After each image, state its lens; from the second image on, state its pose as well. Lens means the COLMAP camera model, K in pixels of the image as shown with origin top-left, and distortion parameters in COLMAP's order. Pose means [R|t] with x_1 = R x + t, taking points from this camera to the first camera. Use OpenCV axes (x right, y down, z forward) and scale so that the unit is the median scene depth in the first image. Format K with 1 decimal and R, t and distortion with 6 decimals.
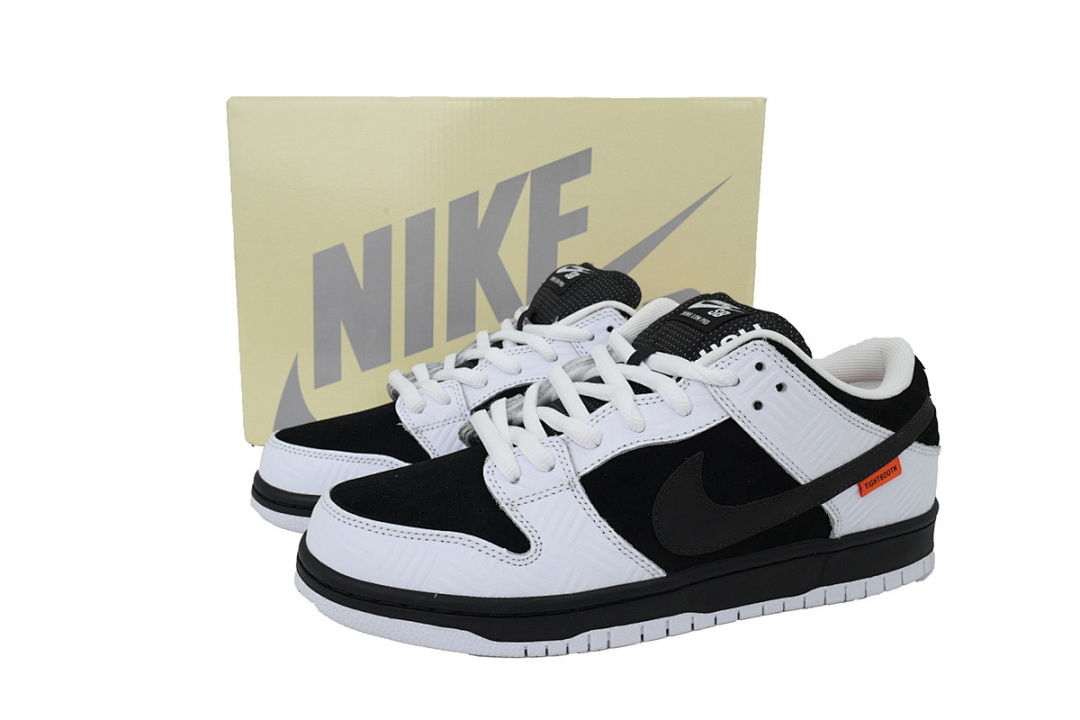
lens RADIAL K [[818.7, 0, 539.3], [0, 818.7, 366.9], [0, 0, 1]] dist [-0.031056, -0.005007]
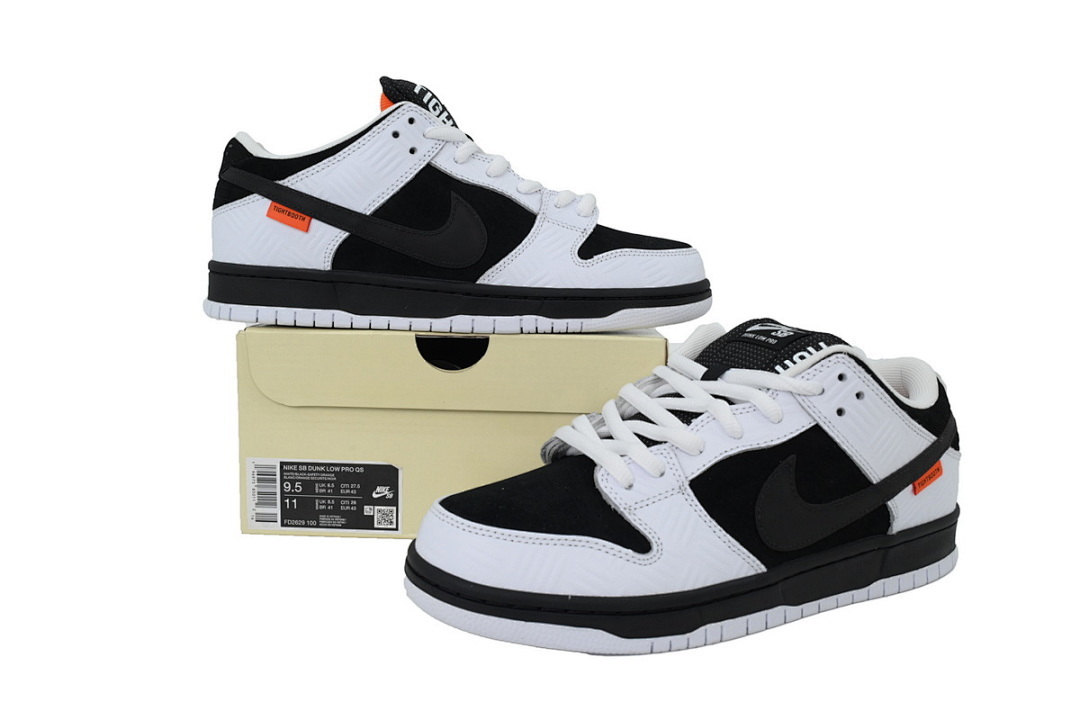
lens RADIAL K [[818.7, 0, 542.8], [0, 818.7, 351.9], [0, 0, 1]] dist [-0.031056, -0.005007]
pose [[0.989057, -0.003484, 0.147493, -0.297876], [0.015278, 0.996765, -0.078904, 0.046351], [-0.146741, 0.080294, 0.985911, -0.048428]]
